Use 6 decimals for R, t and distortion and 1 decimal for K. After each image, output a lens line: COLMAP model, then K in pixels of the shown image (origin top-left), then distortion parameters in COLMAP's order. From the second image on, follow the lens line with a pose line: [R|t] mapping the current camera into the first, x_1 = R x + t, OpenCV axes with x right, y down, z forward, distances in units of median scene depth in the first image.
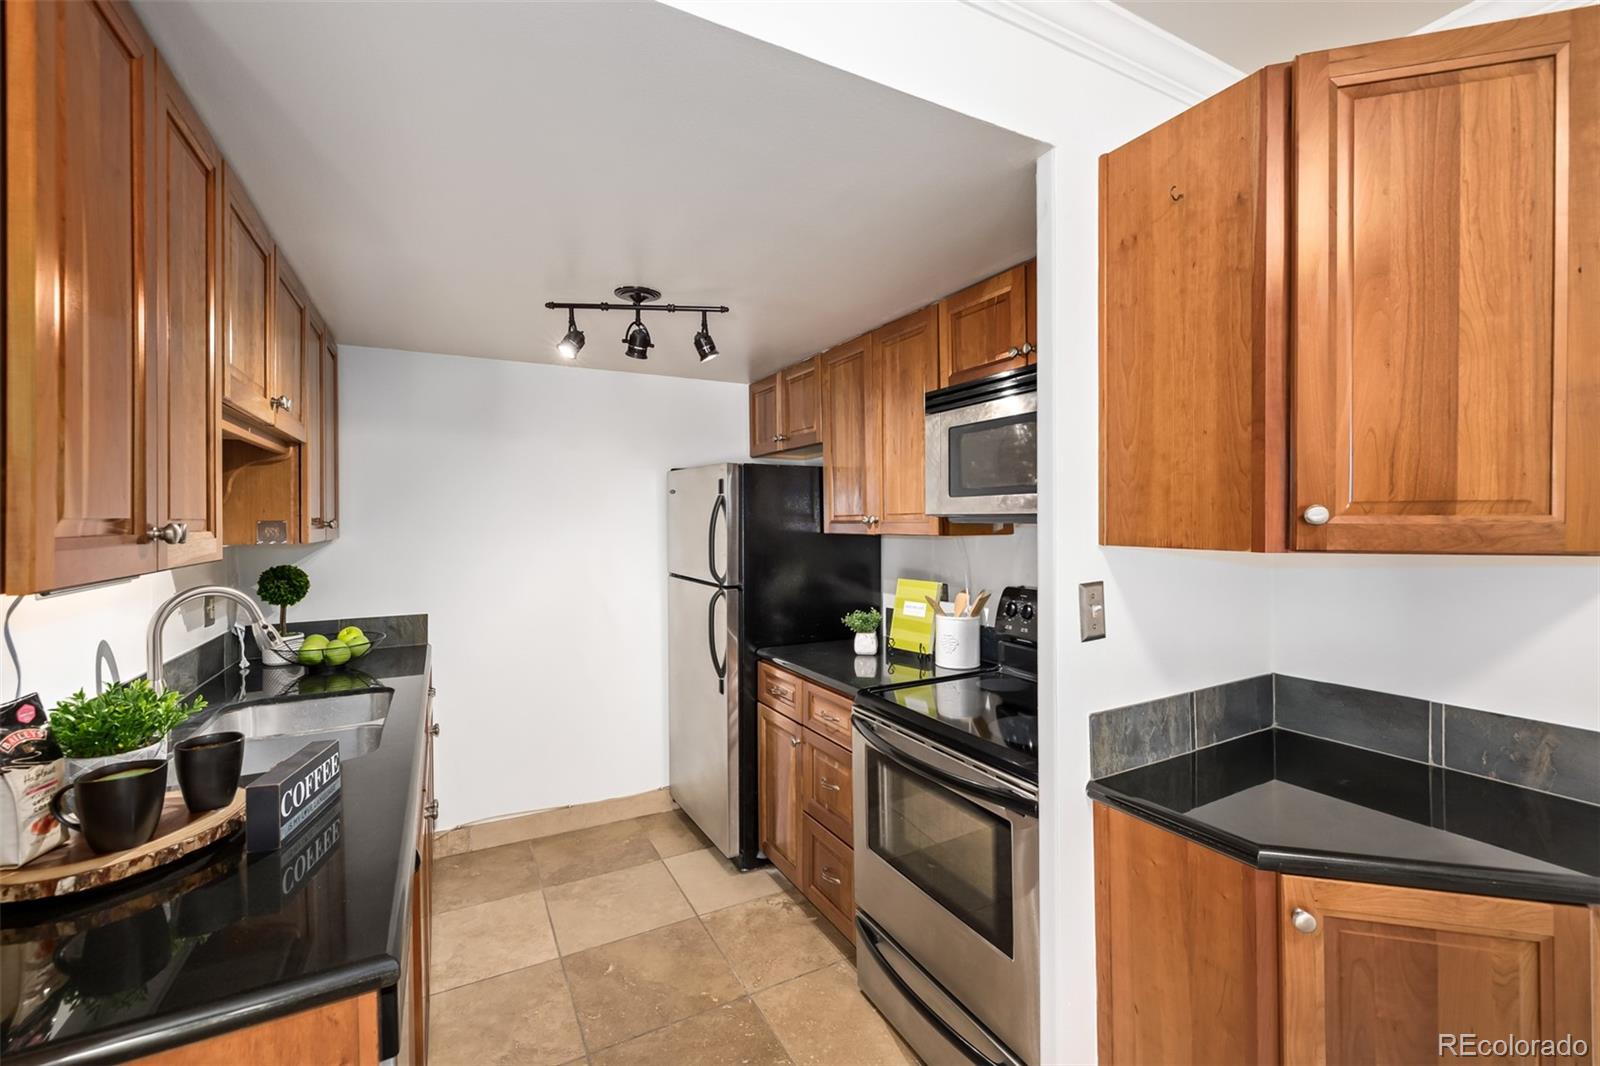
lens RADIAL K [[687.4, 0, 813.5], [0, 687.4, 525.1], [0, 0, 1]] dist [-0.000131, 0.000076]
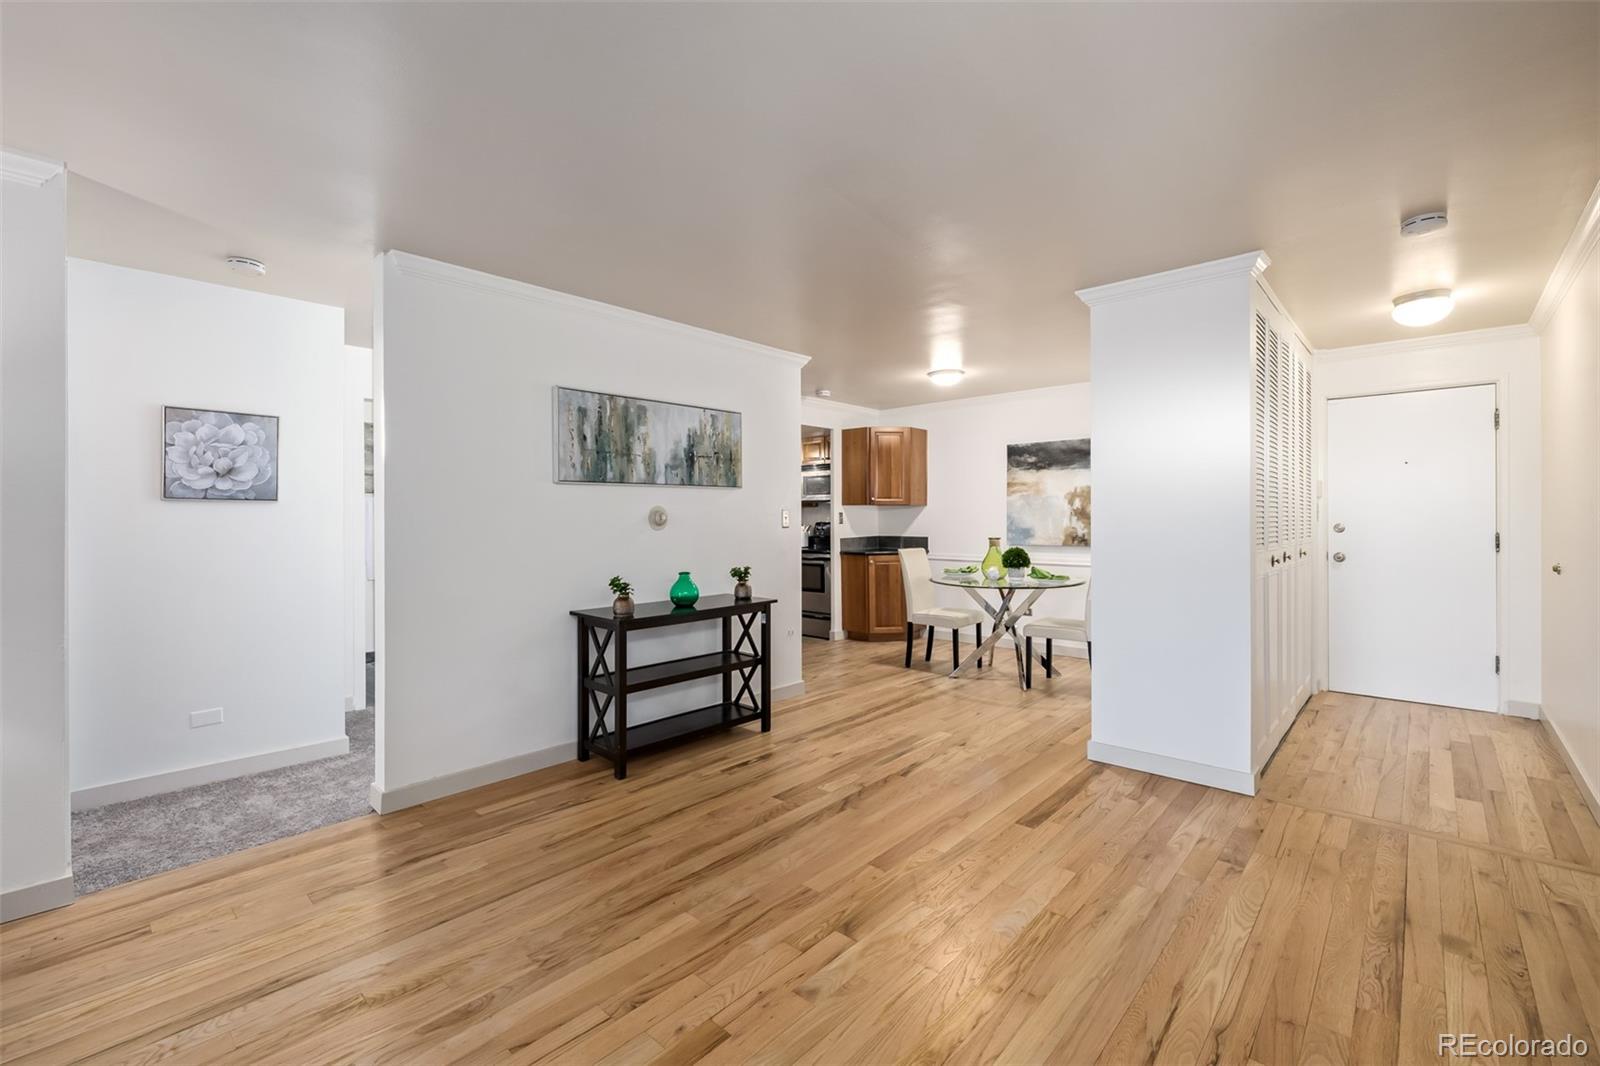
lens RADIAL K [[680.5, 0, 794.8], [0, 680.5, 523.4], [0, 0, 1]] dist [0.001007, 0.000088]
pose [[0.948412, -0.000540, 0.317041, -0.944293], [-0.000570, 0.999994, 0.003408, 0.093381], [-0.317041, -0.003413, 0.948406, -2.289205]]
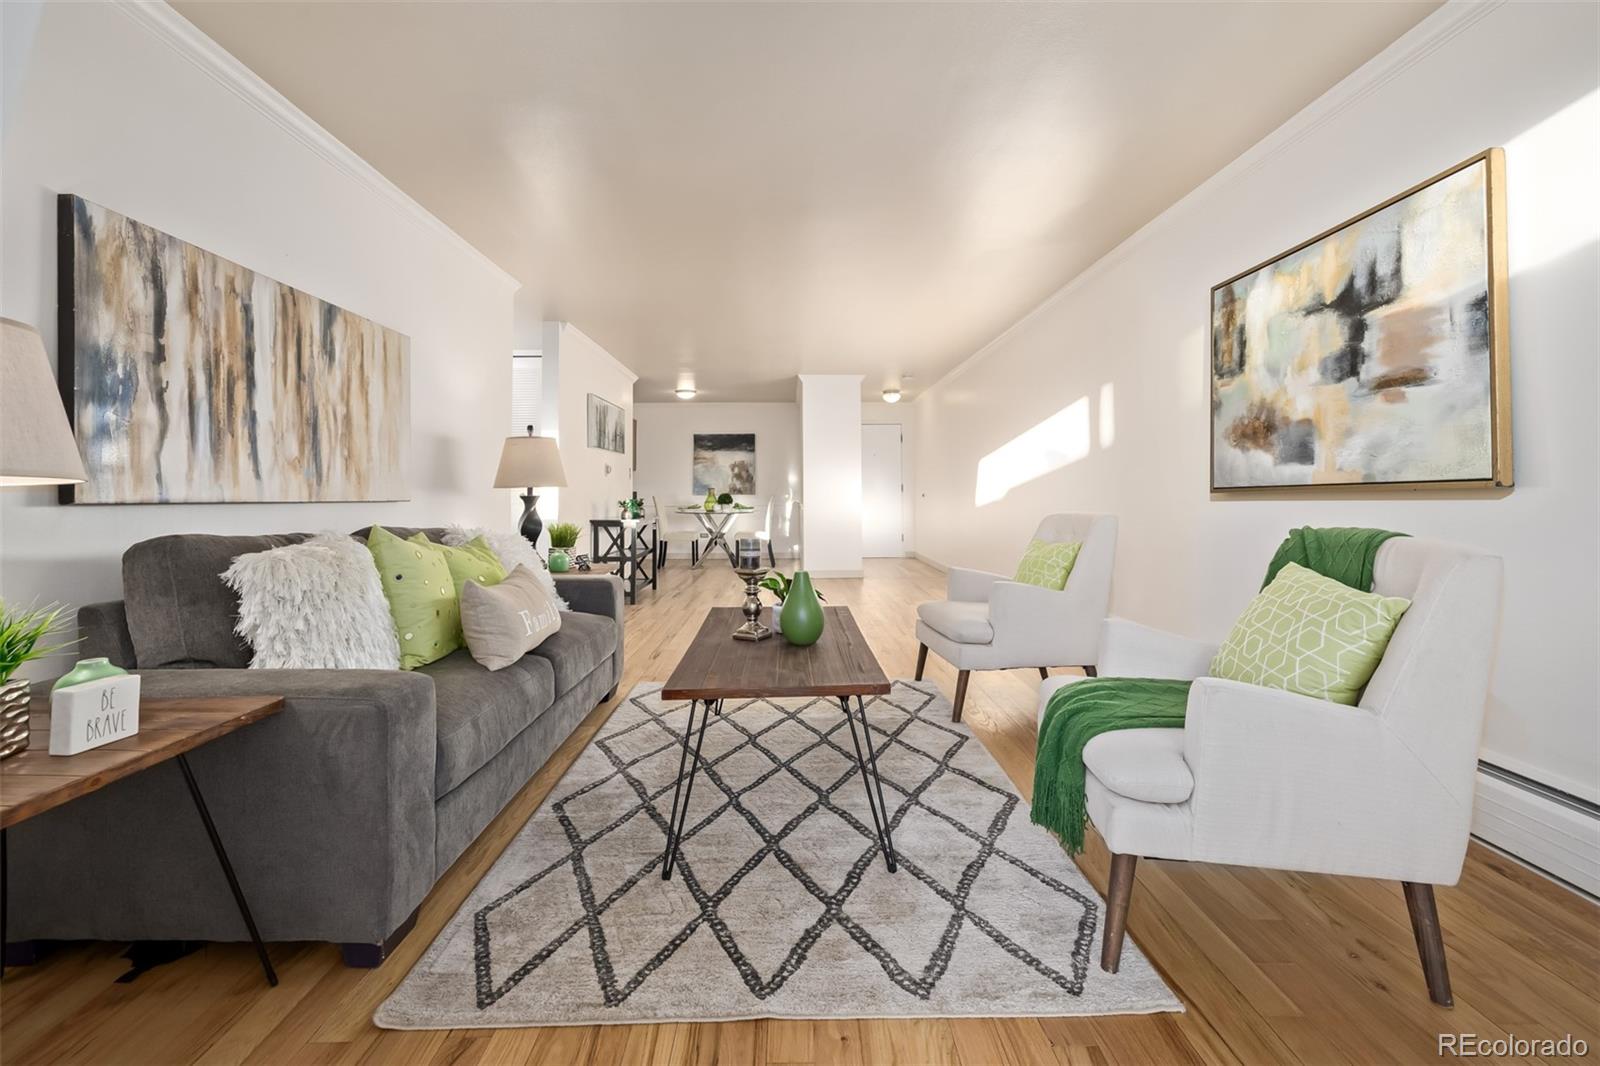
lens RADIAL K [[694.6, 0, 793.2], [0, 694.6, 474.5], [0, 0, 1]] dist [-0.000219, 0.000082]
pose [[0.471857, 0.028509, 0.881214, -3.072874], [0.005639, 0.999359, -0.035351, 0.222317], [-0.881657, 0.021650, 0.471394, -2.713552]]
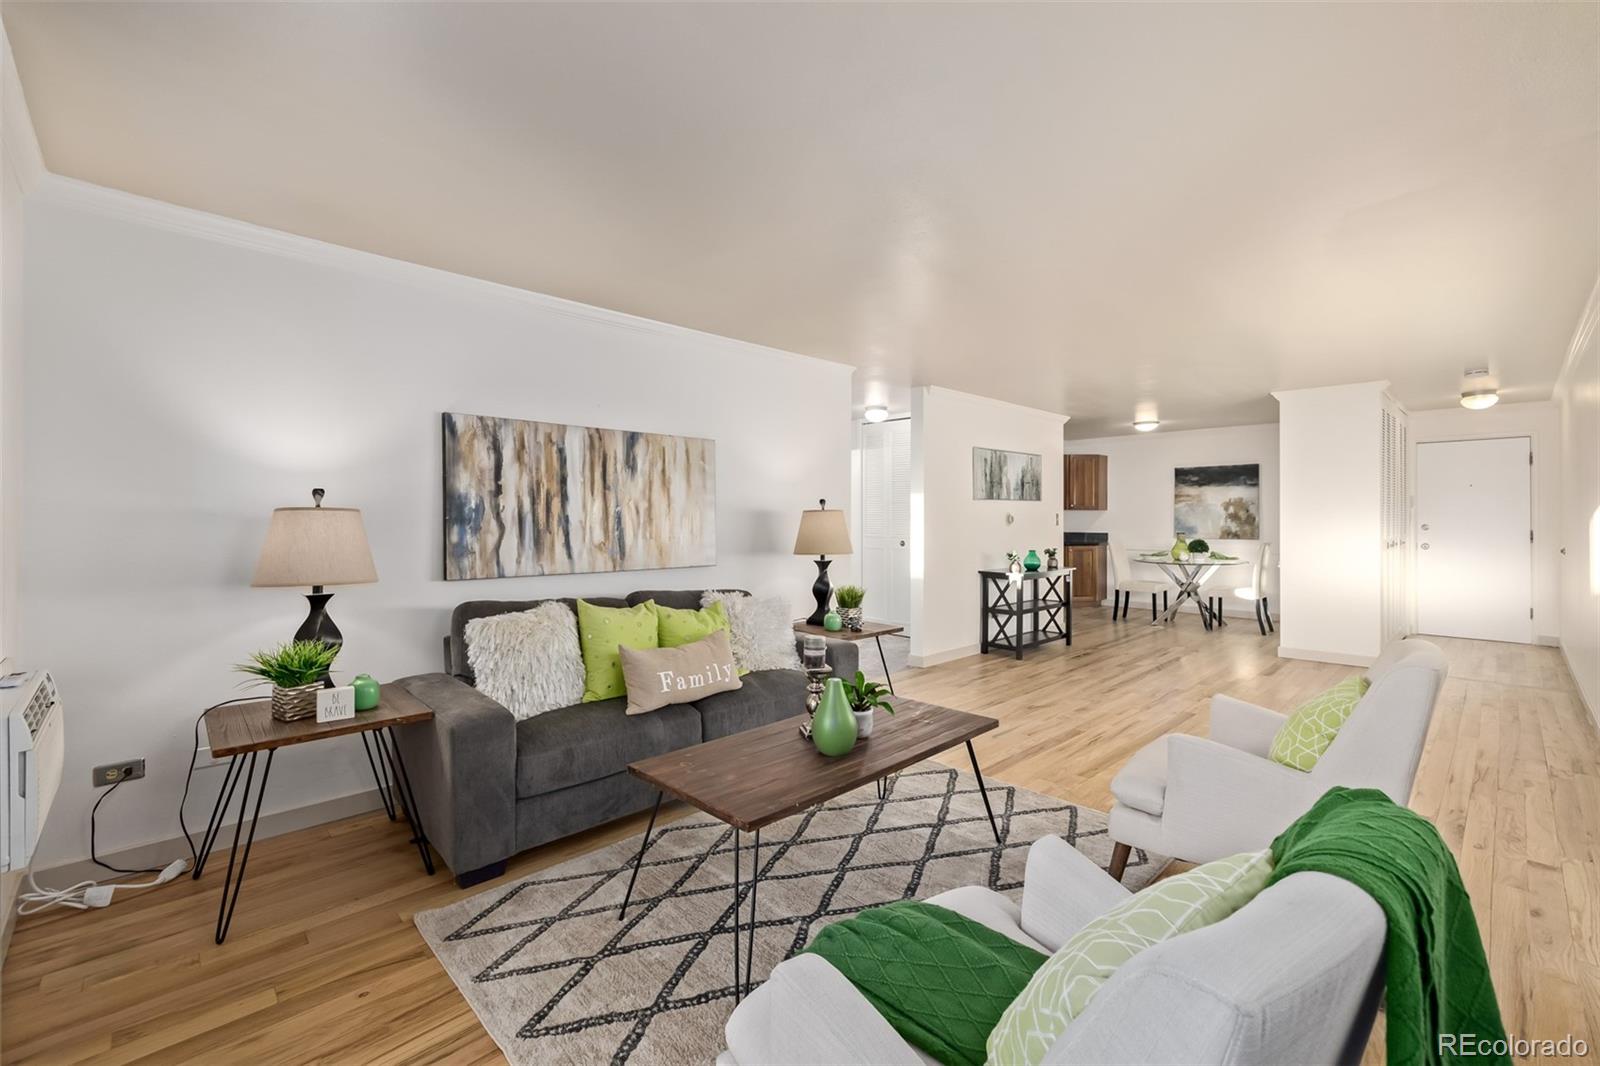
lens RADIAL K [[680.6, 0, 789.2], [0, 680.6, 520.8], [0, 0, 1]] dist [0.000281, 0.000082]
pose [[0.966569, 0.004261, 0.256370, -2.443507], [-0.004658, 0.999989, 0.000938, 0.094466], [-0.256363, -0.002101, 0.966578, -3.185987]]
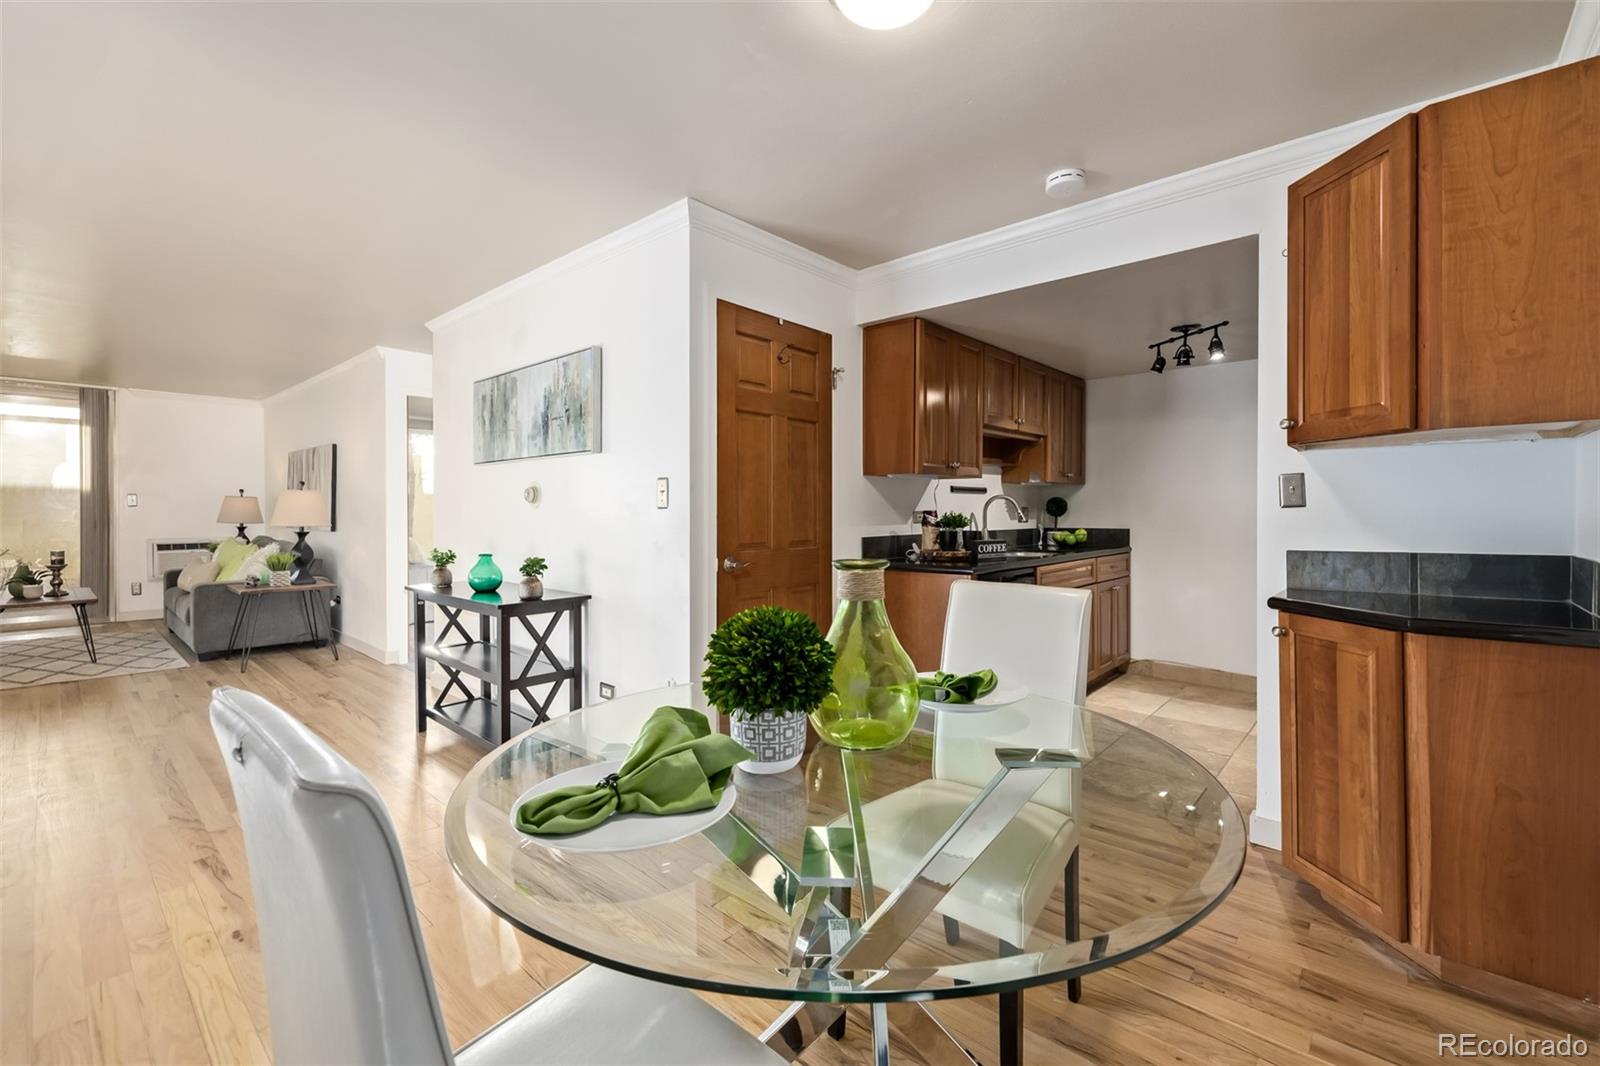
lens RADIAL K [[678.3, 0, 793.7], [0, 678.3, 513.8], [0, 0, 1]] dist [-0.003715, -0.000549]
pose [[0.332520, 0.011828, -0.943022, 0.996883], [-0.007656, 0.999922, 0.009842, 0.111176], [0.943065, 0.003947, 0.332585, -0.457685]]
